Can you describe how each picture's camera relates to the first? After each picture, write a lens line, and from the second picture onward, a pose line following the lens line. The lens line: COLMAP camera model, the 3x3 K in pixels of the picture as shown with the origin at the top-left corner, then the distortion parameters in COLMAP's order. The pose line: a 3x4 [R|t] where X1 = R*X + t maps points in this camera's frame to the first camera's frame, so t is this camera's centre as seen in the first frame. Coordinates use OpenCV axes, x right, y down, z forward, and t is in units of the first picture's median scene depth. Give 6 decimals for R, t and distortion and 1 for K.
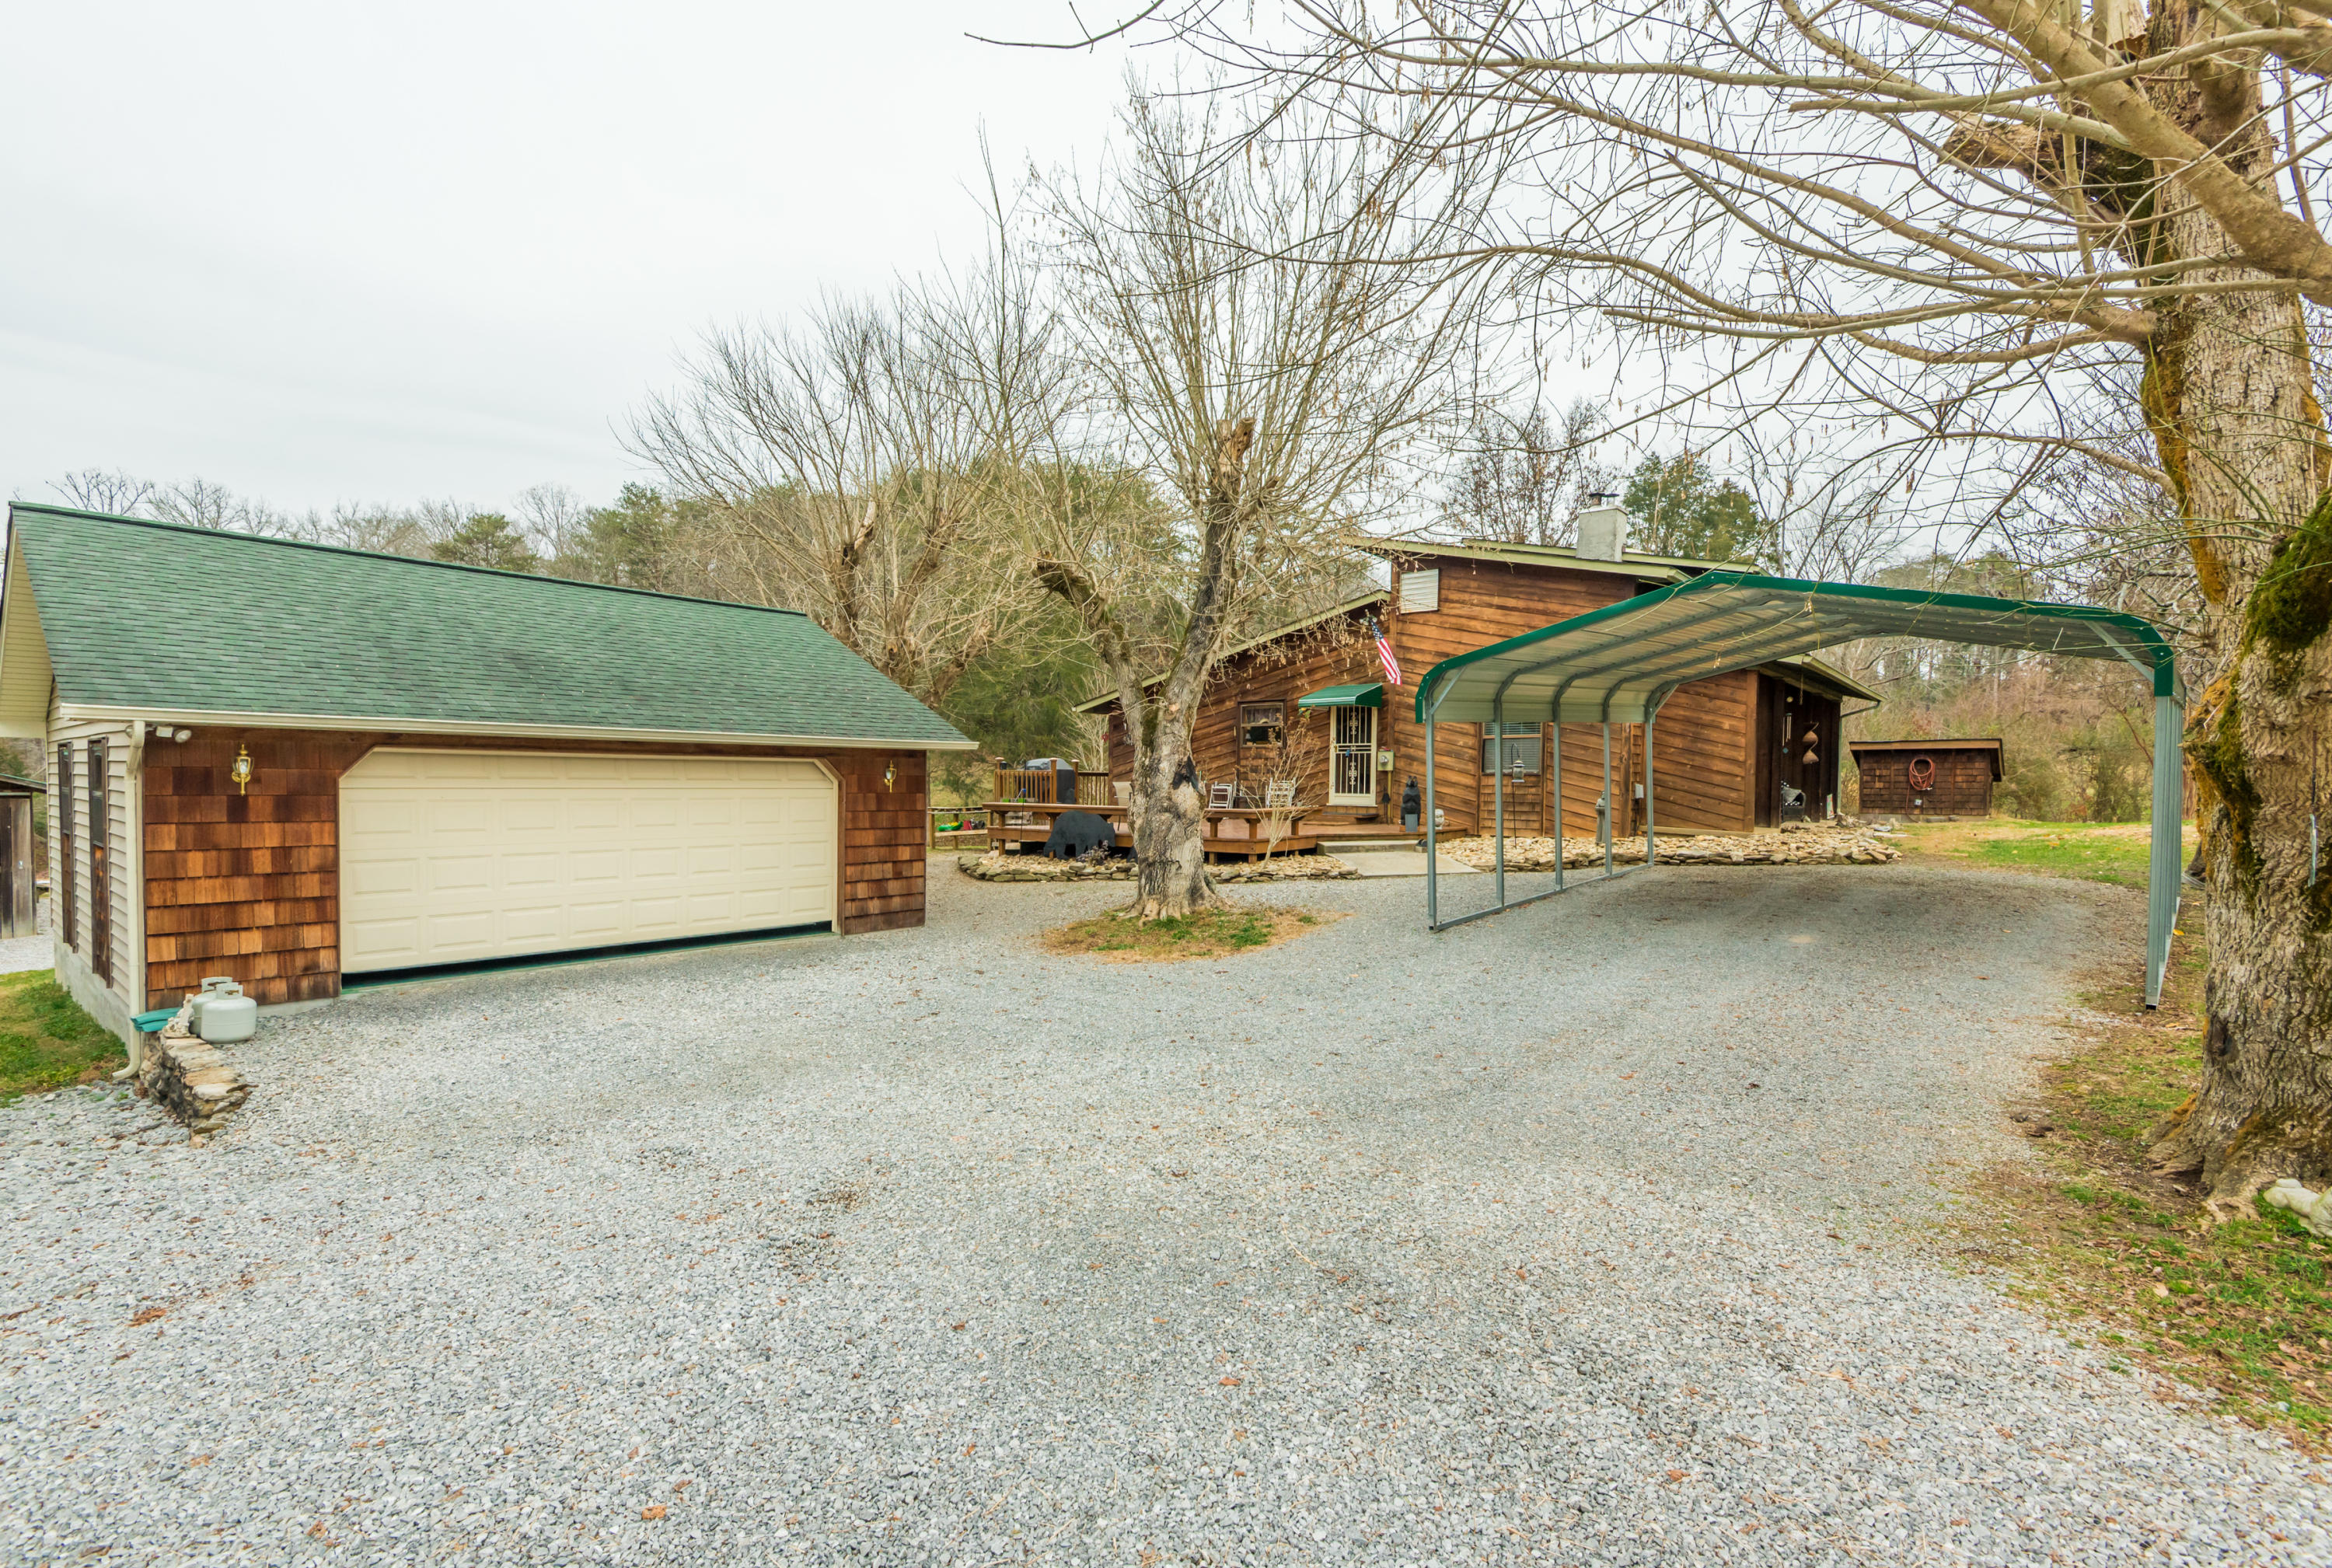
lens RADIAL K [[1071.9, 0, 1163.3], [0, 1071.9, 821.8], [0, 0, 1]] dist [0.039158, -0.021286]
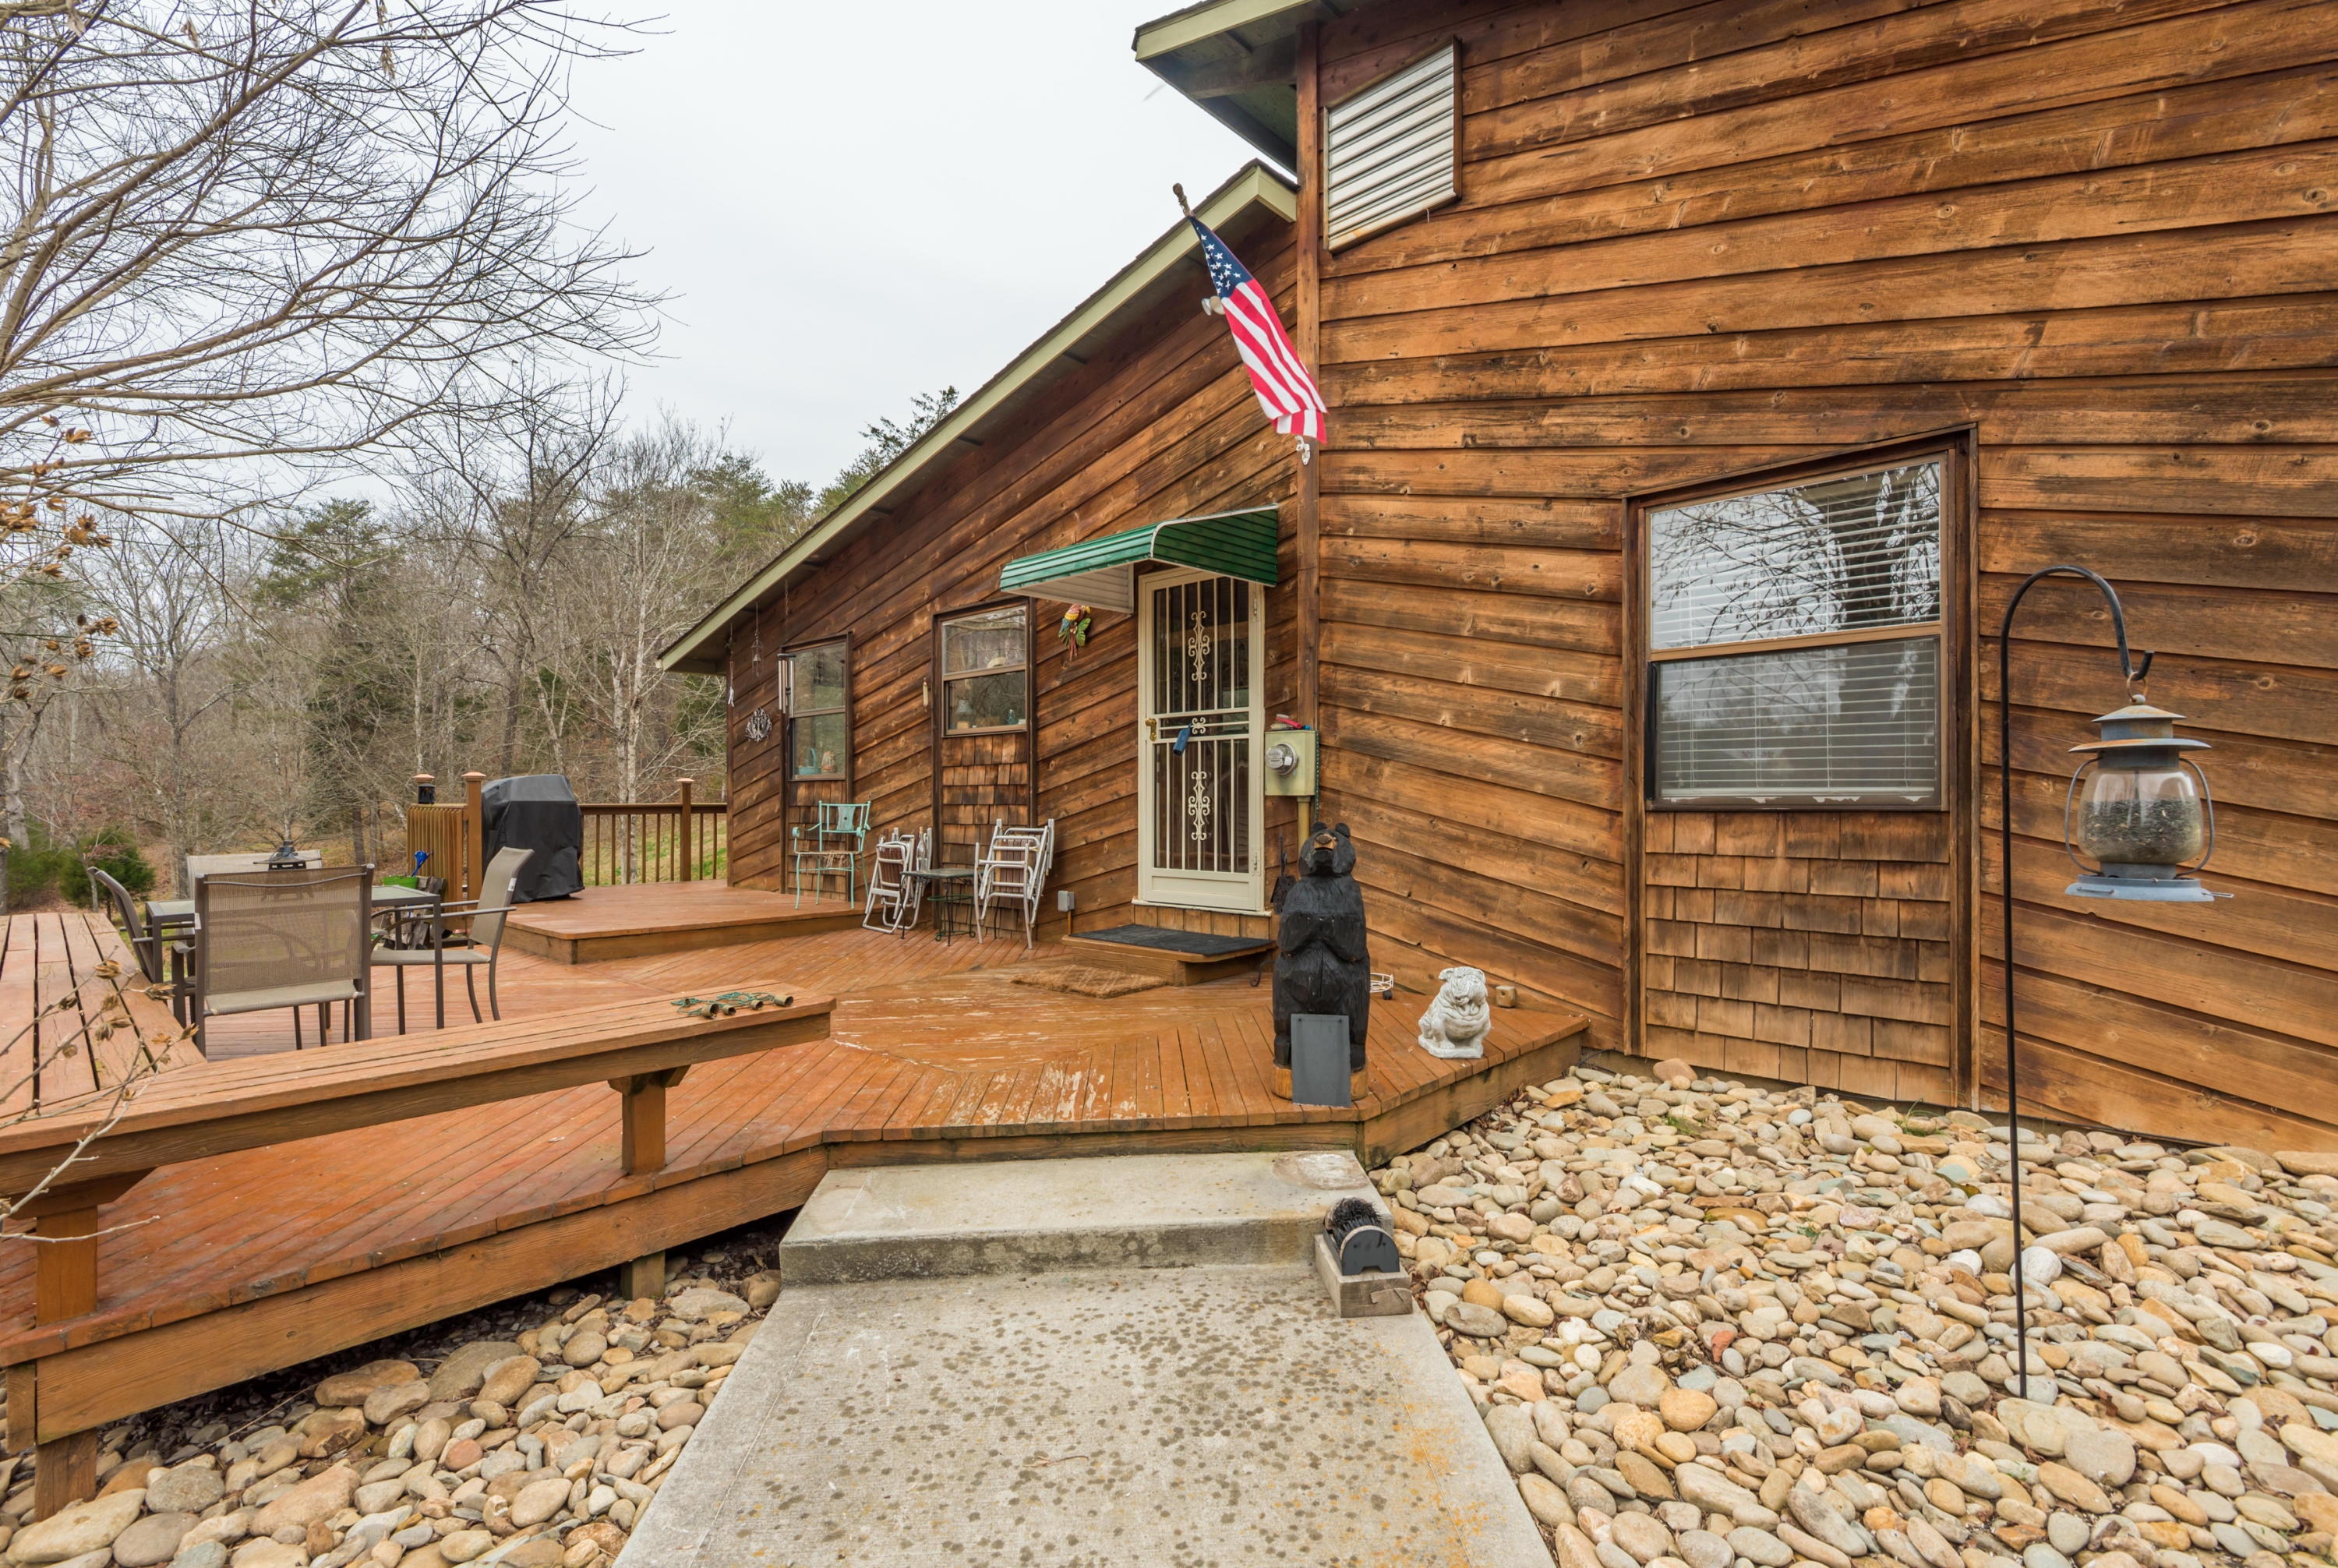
lens RADIAL K [[1063.5, 0, 1177.0], [0, 1063.5, 799.1], [0, 0, 1]] dist [0.038578, -0.030664]
pose [[0.998888, -0.010004, -0.046067, 0.188258], [0.007928, 0.998955, -0.045021, -0.033709], [0.046470, 0.044606, 0.997923, 0.704663]]
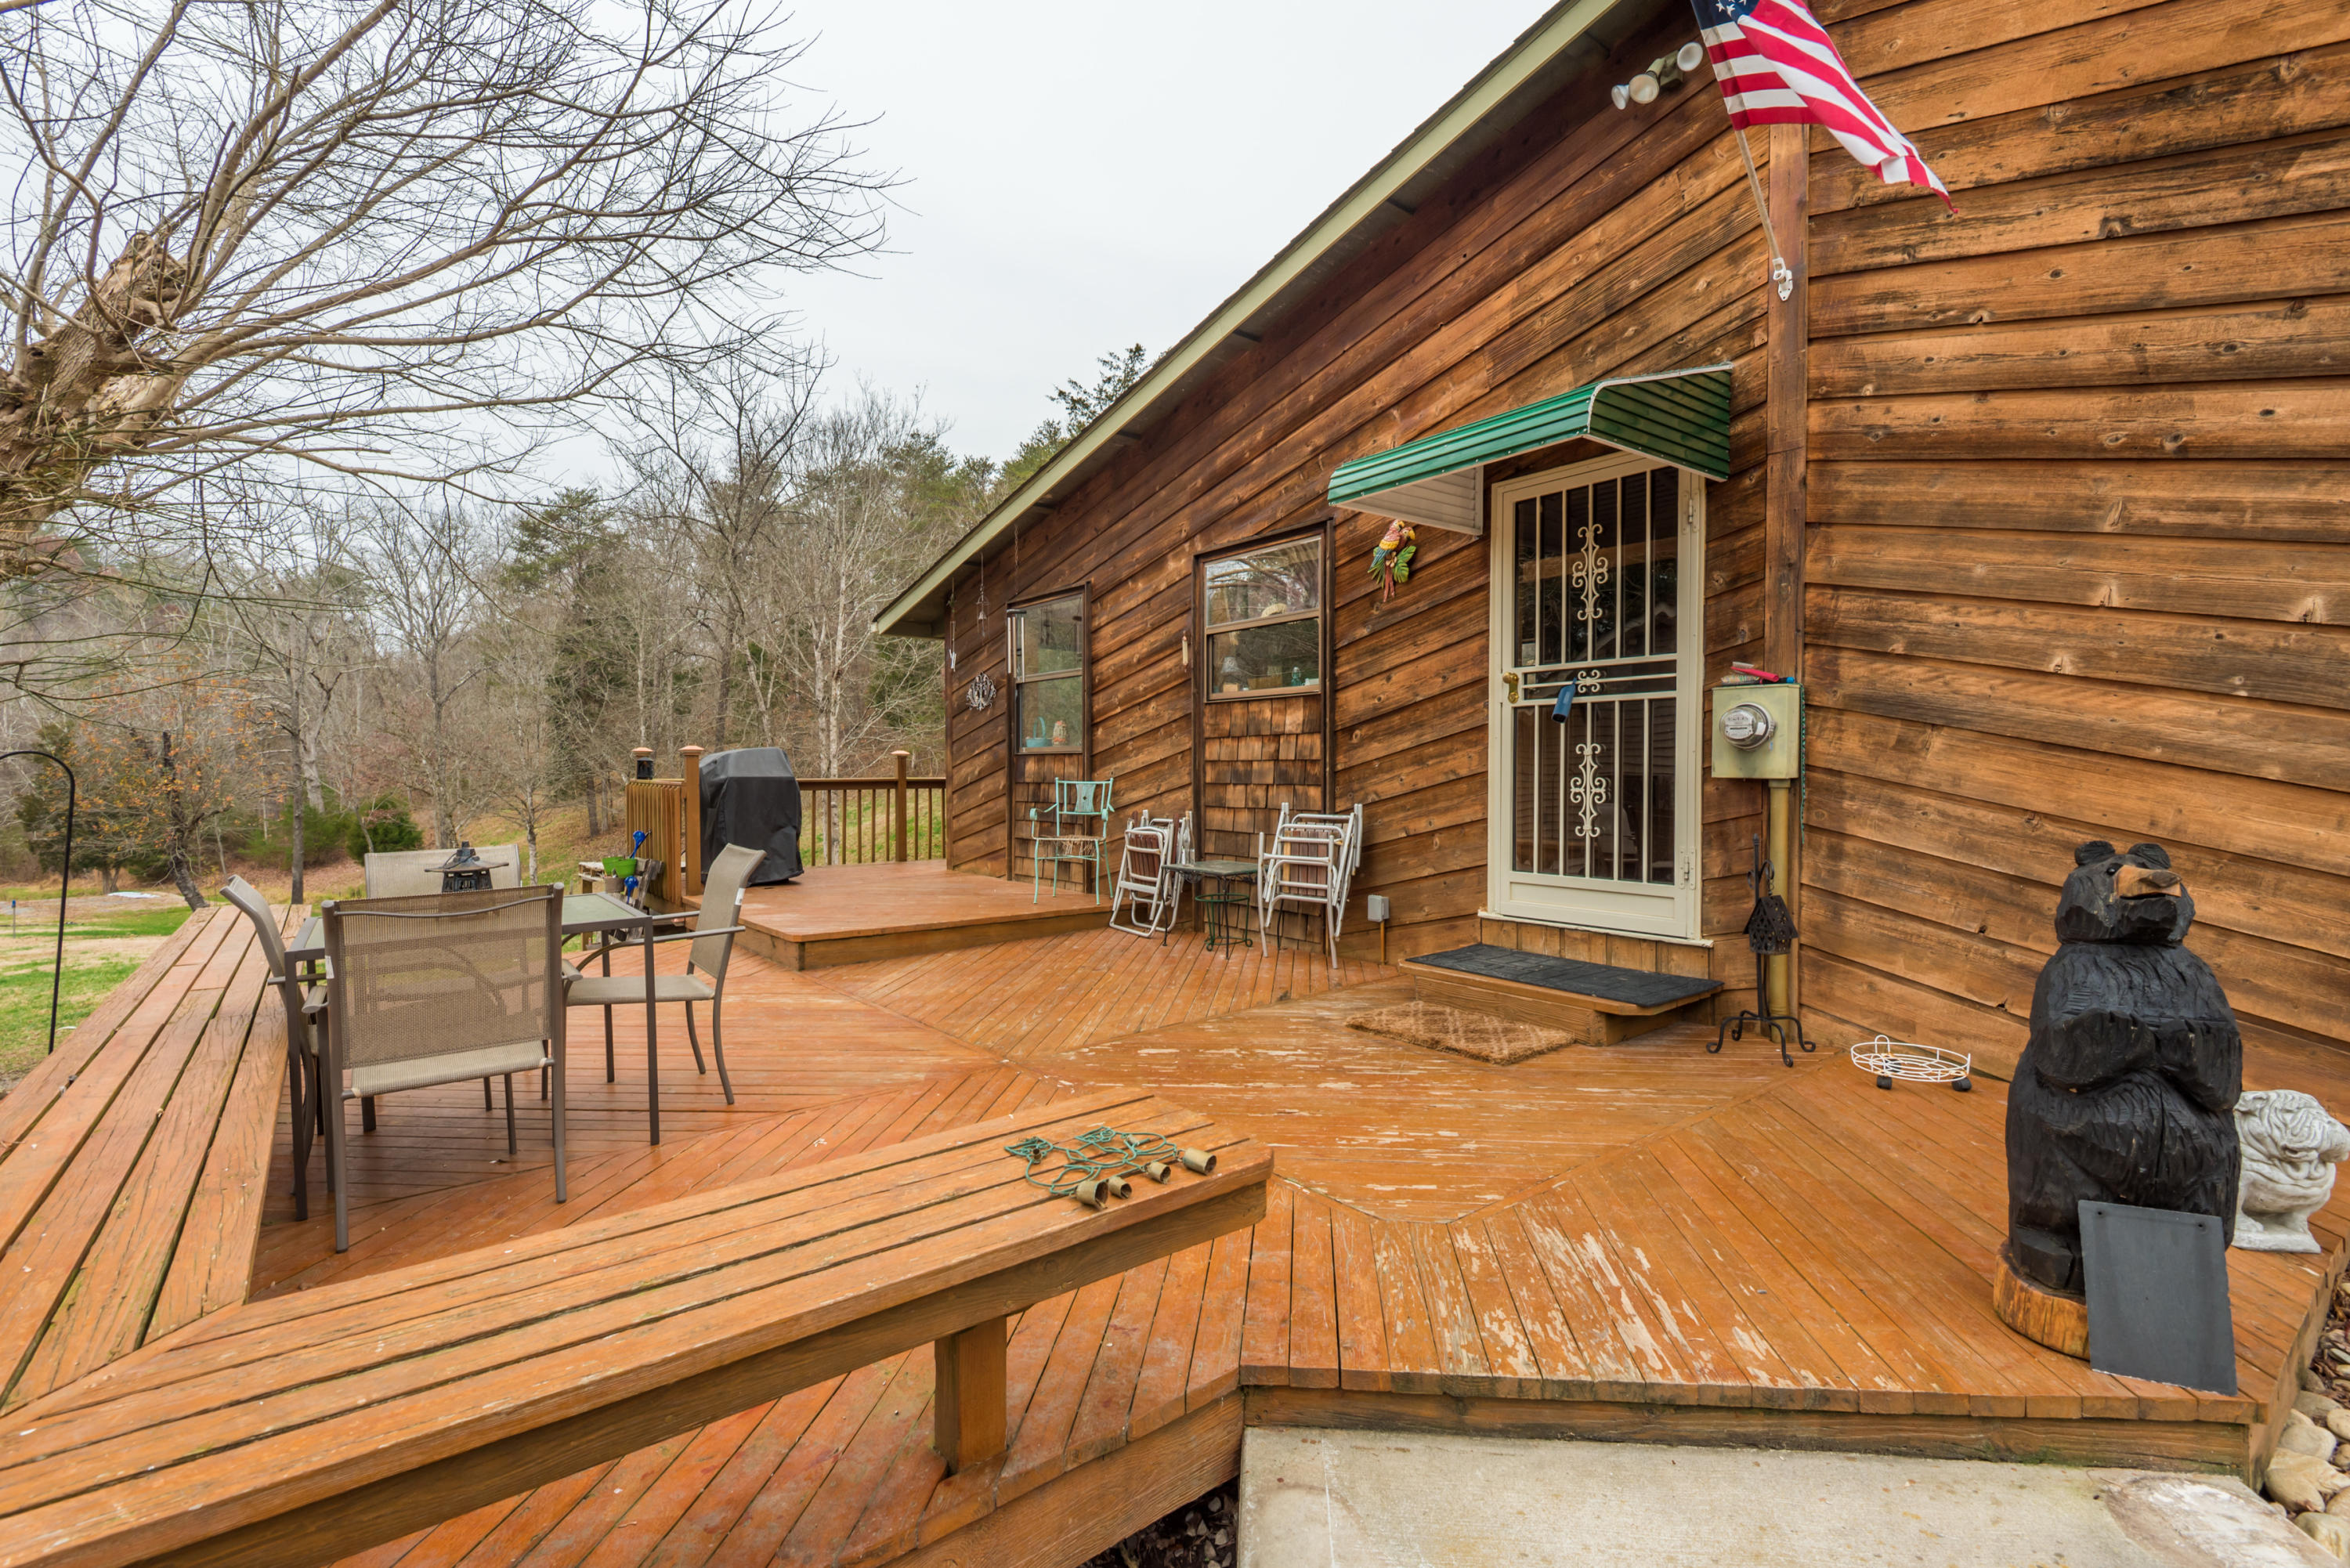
lens RADIAL K [[1059.4, 0, 1175.0], [0, 1059.4, 784.0], [0, 0, 1]] dist [0.037432, -0.028894]
pose [[0.980222, -0.006376, -0.197799, 0.137683], [0.000466, 0.999553, -0.029906, -0.040348], [0.197901, 0.029223, 0.979786, 0.774046]]
